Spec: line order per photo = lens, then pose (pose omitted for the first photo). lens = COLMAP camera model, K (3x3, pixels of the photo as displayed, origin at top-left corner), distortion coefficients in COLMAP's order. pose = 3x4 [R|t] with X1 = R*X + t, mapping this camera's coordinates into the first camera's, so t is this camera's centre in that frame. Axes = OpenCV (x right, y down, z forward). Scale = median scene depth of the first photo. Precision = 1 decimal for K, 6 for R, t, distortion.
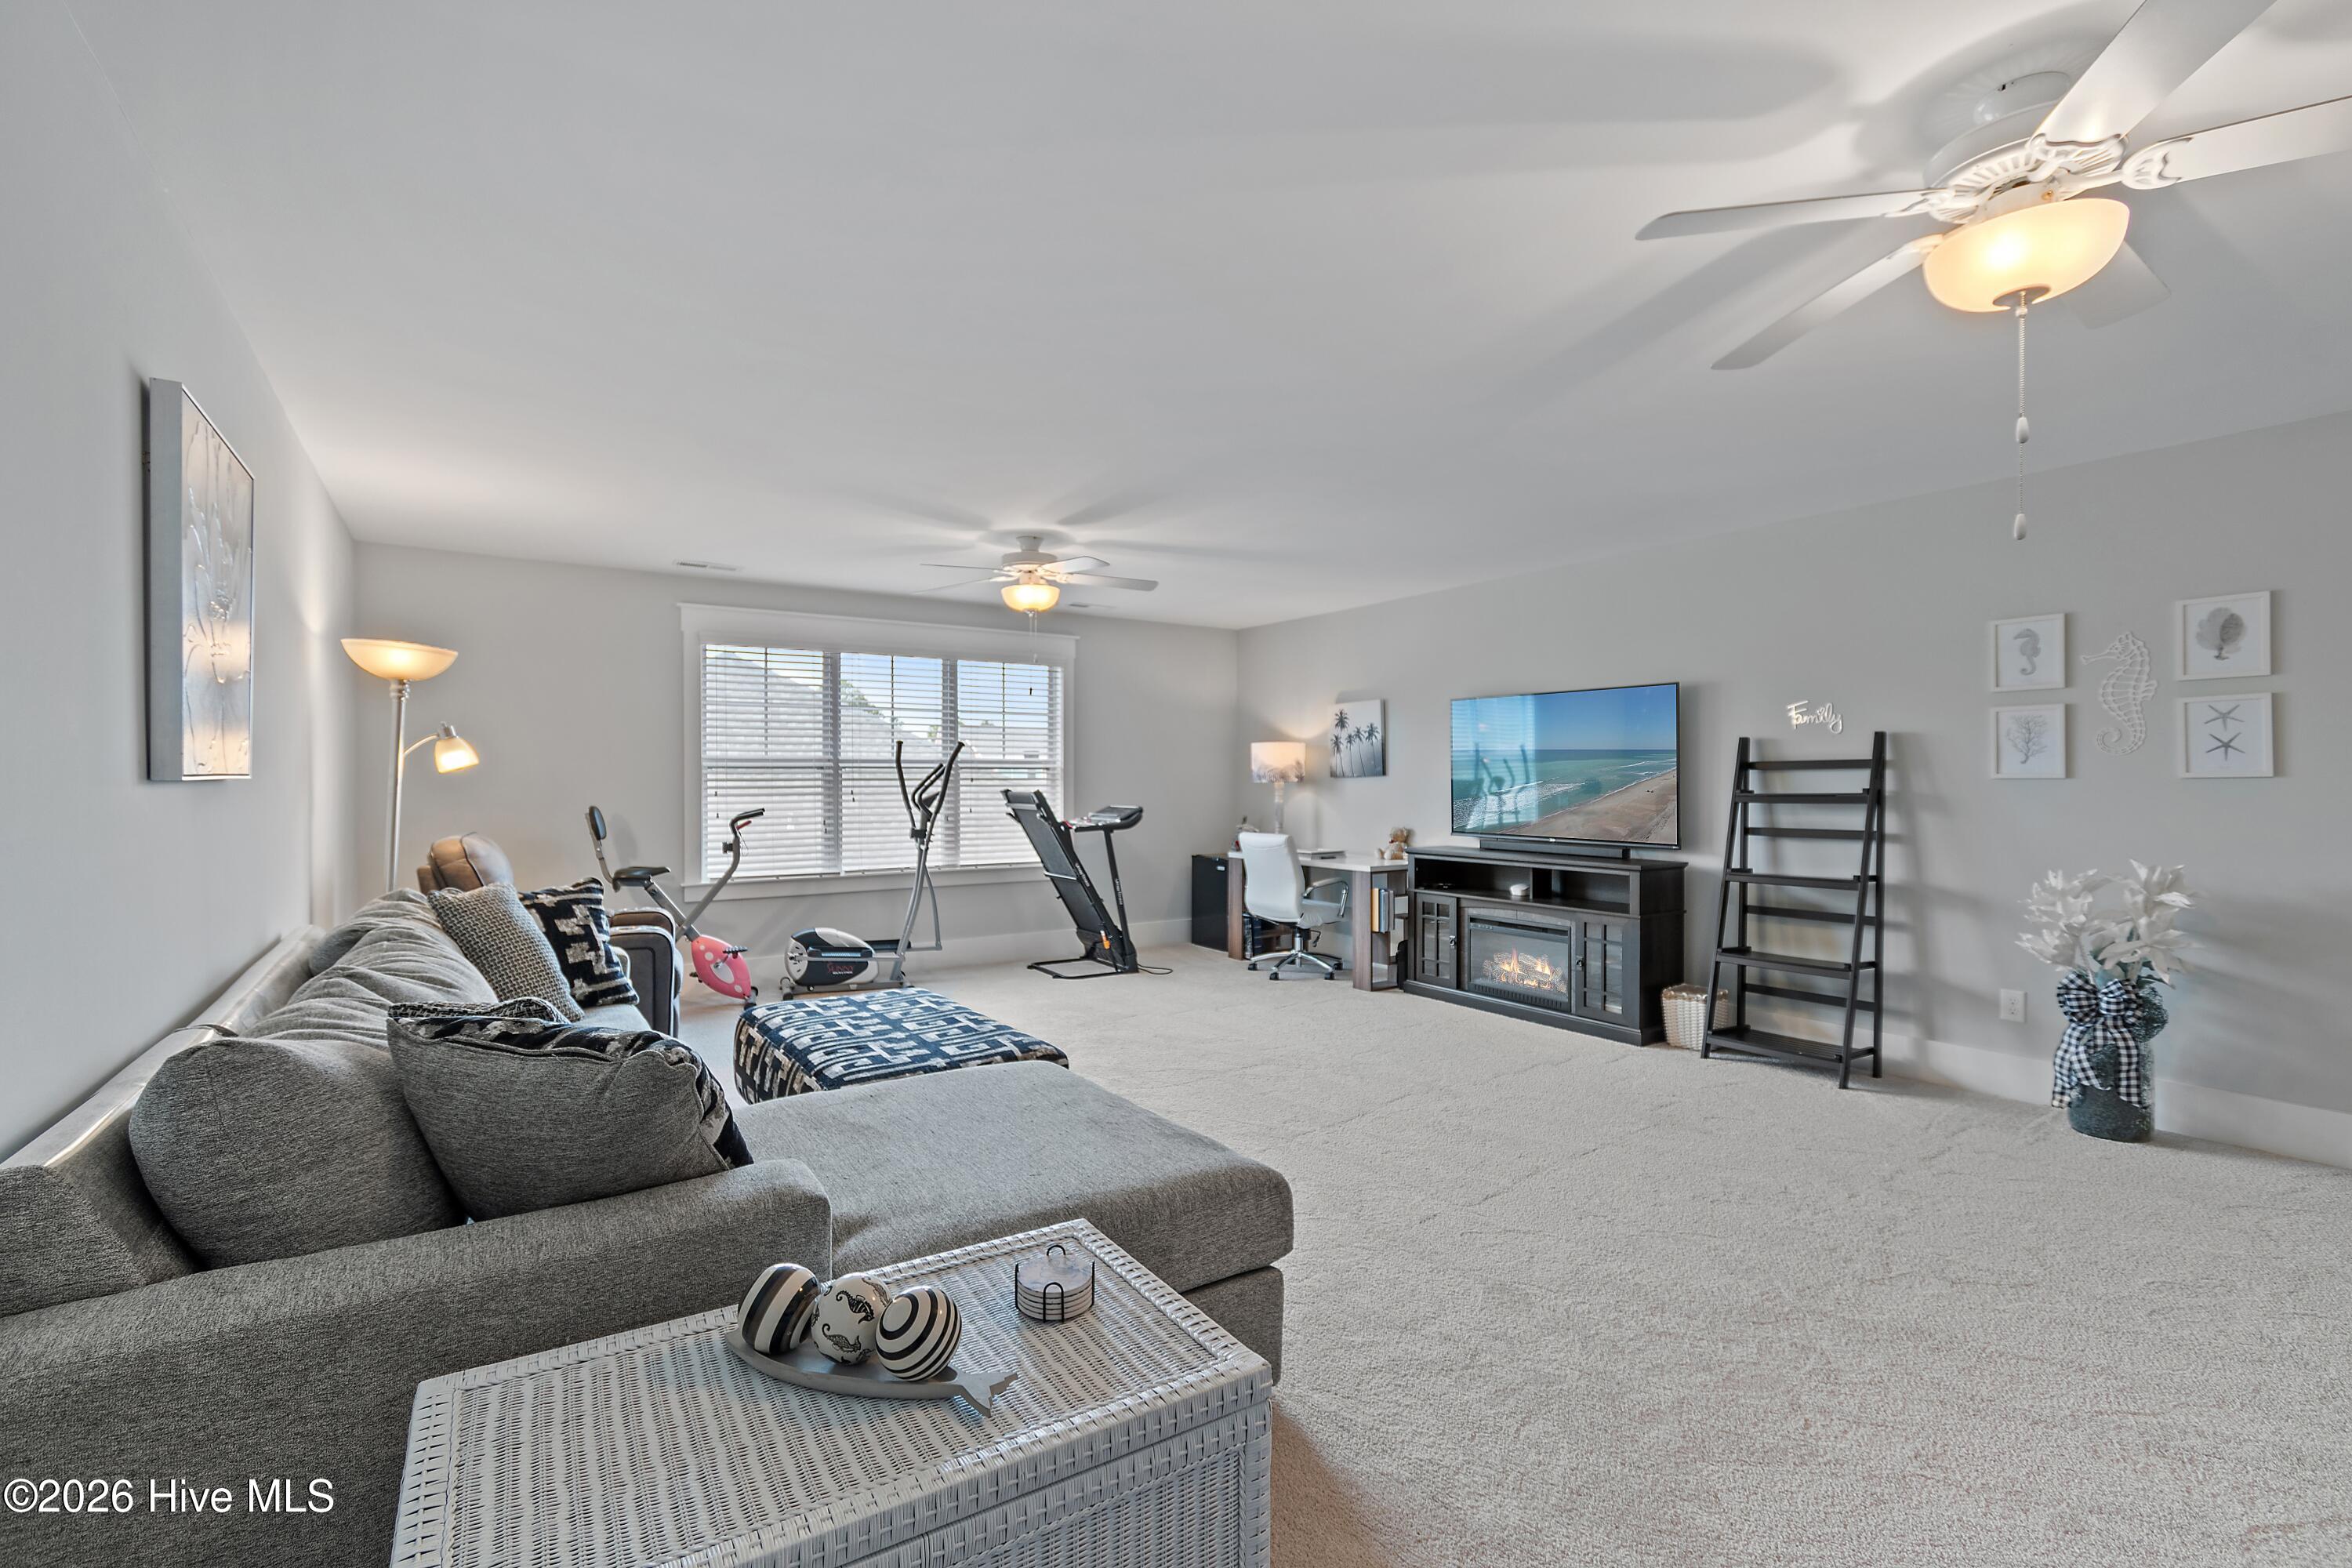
lens RADIAL K [[1035.5, 0, 1171.0], [0, 1035.5, 786.1], [0, 0, 1]] dist [0.001524, -0.000539]
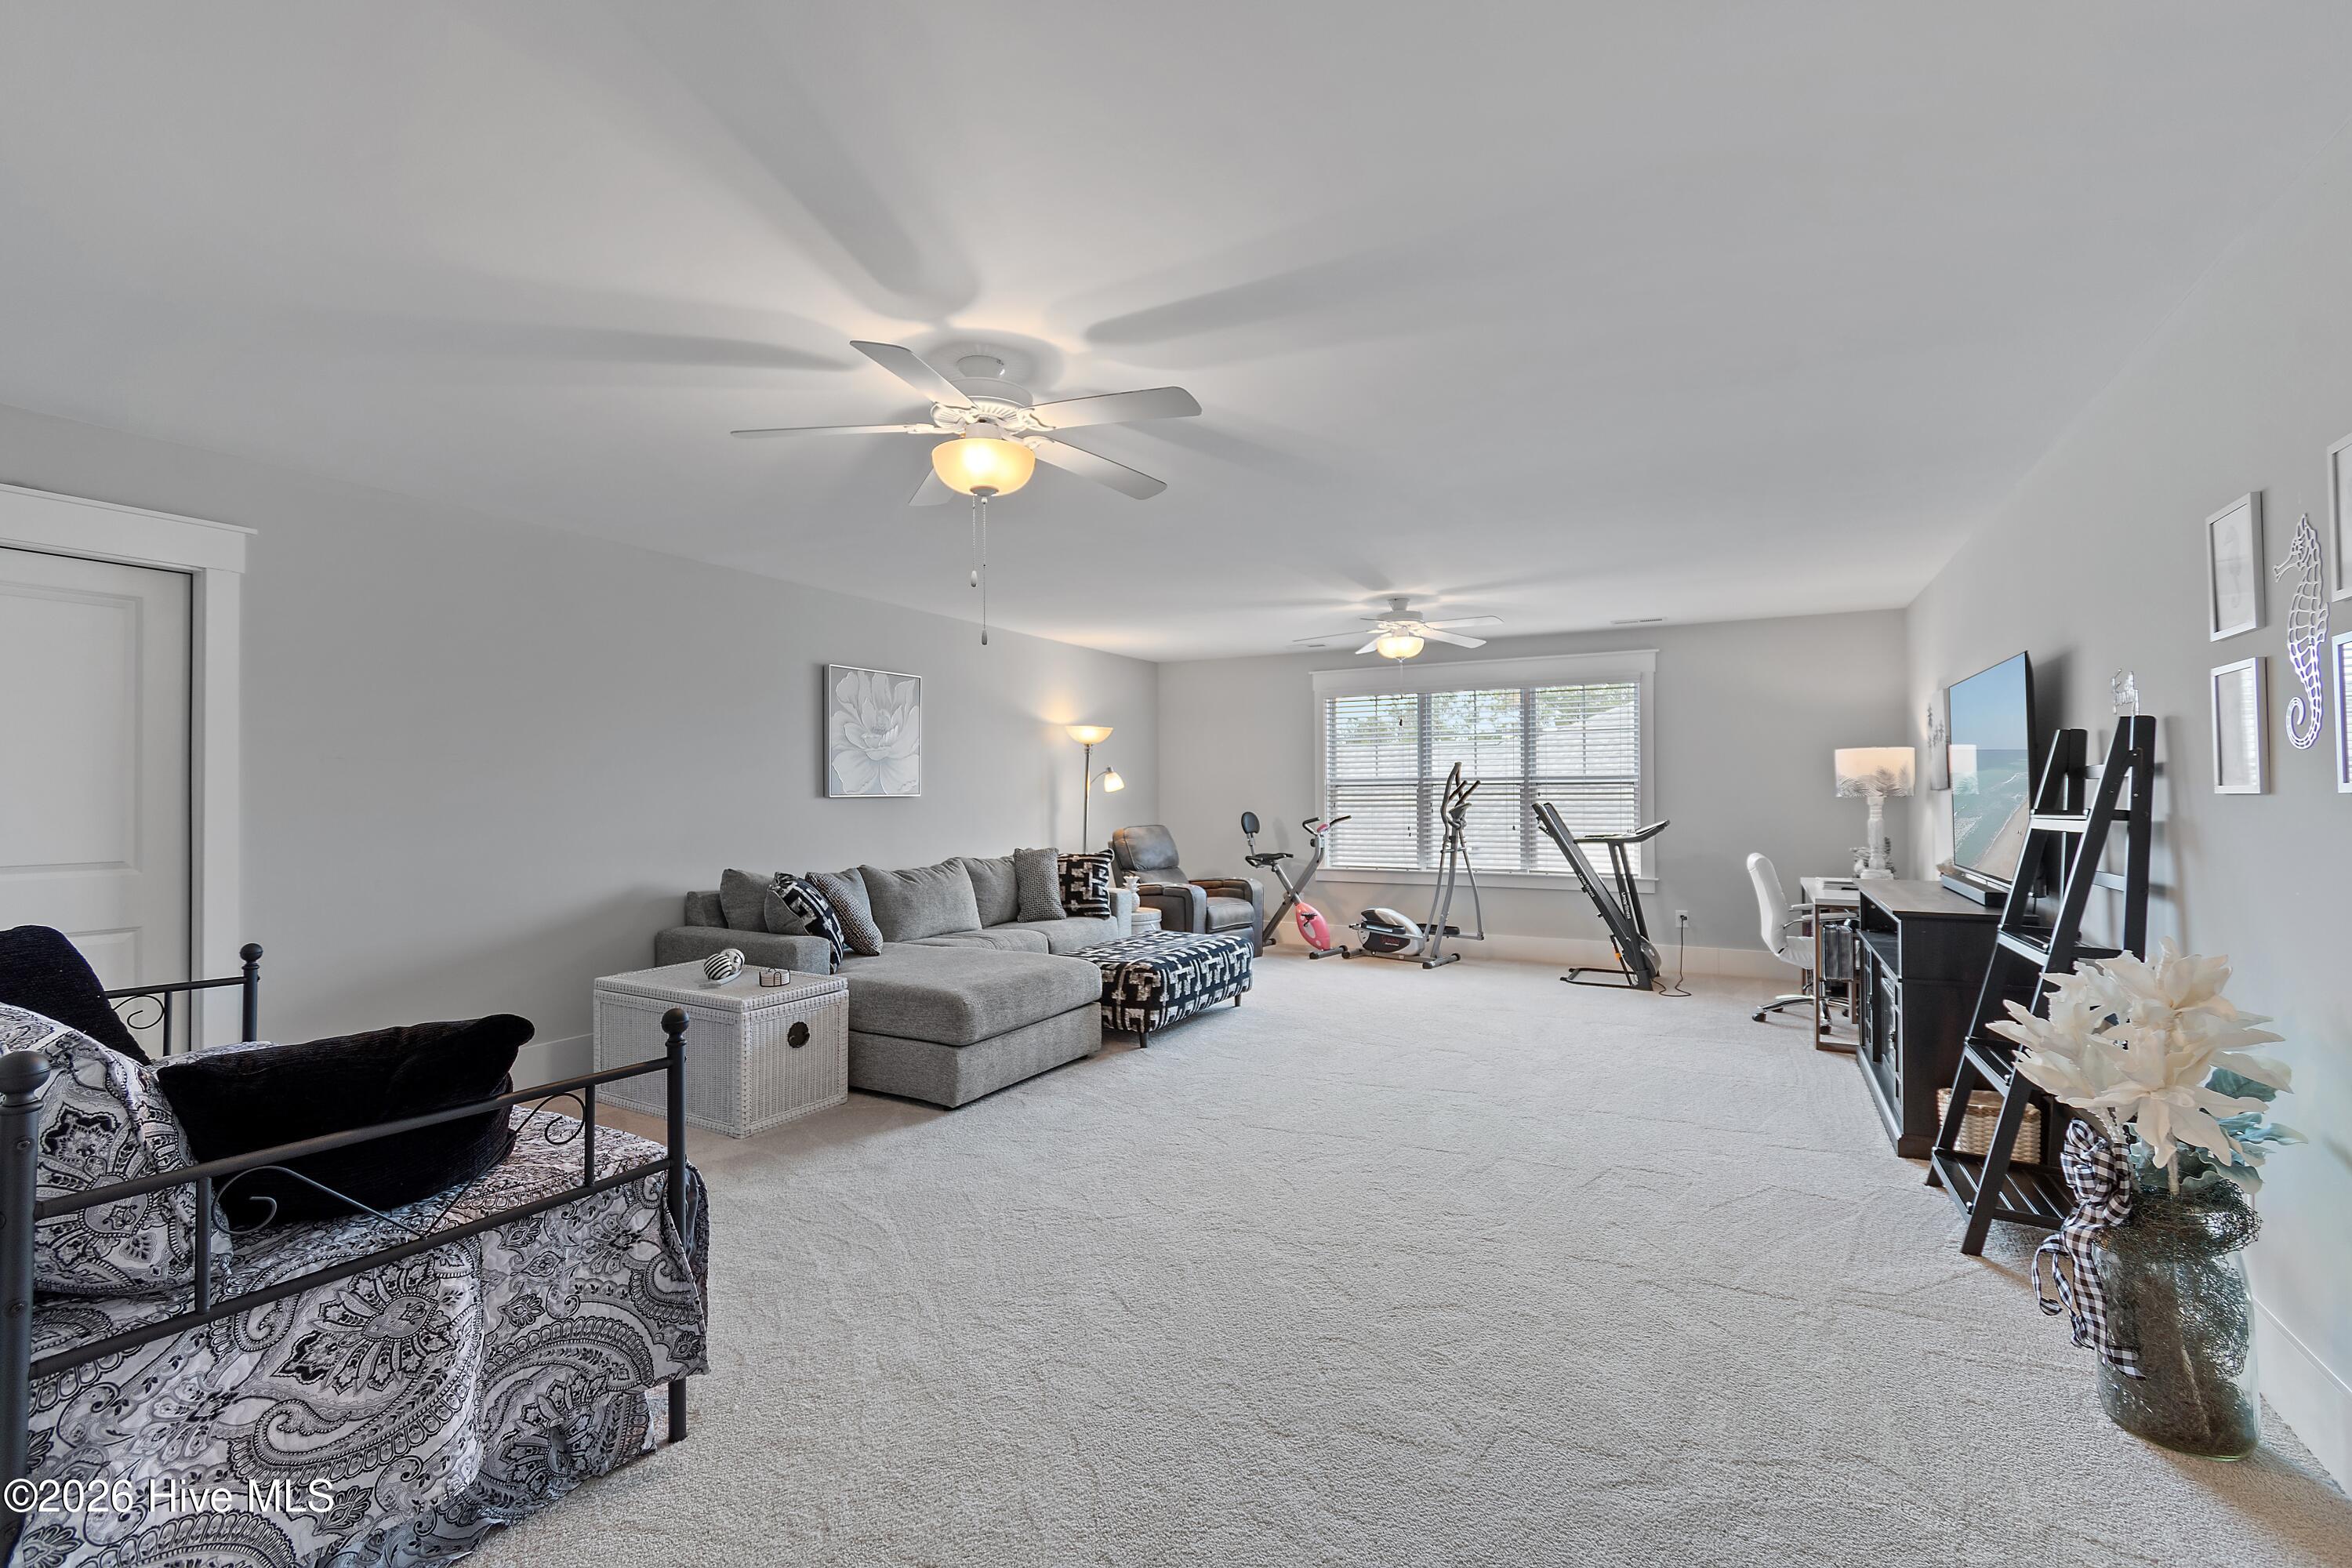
lens RADIAL K [[1020.2, 0, 1176.0], [0, 1020.2, 784.0], [0, 0, 1]] dist [-0.000004, -0.000188]
pose [[0.478097, -0.009558, -0.878255, 0.793112], [-0.005837, 0.999884, -0.014059, -0.001018], [0.878287, 0.011848, 0.477986, 0.180384]]
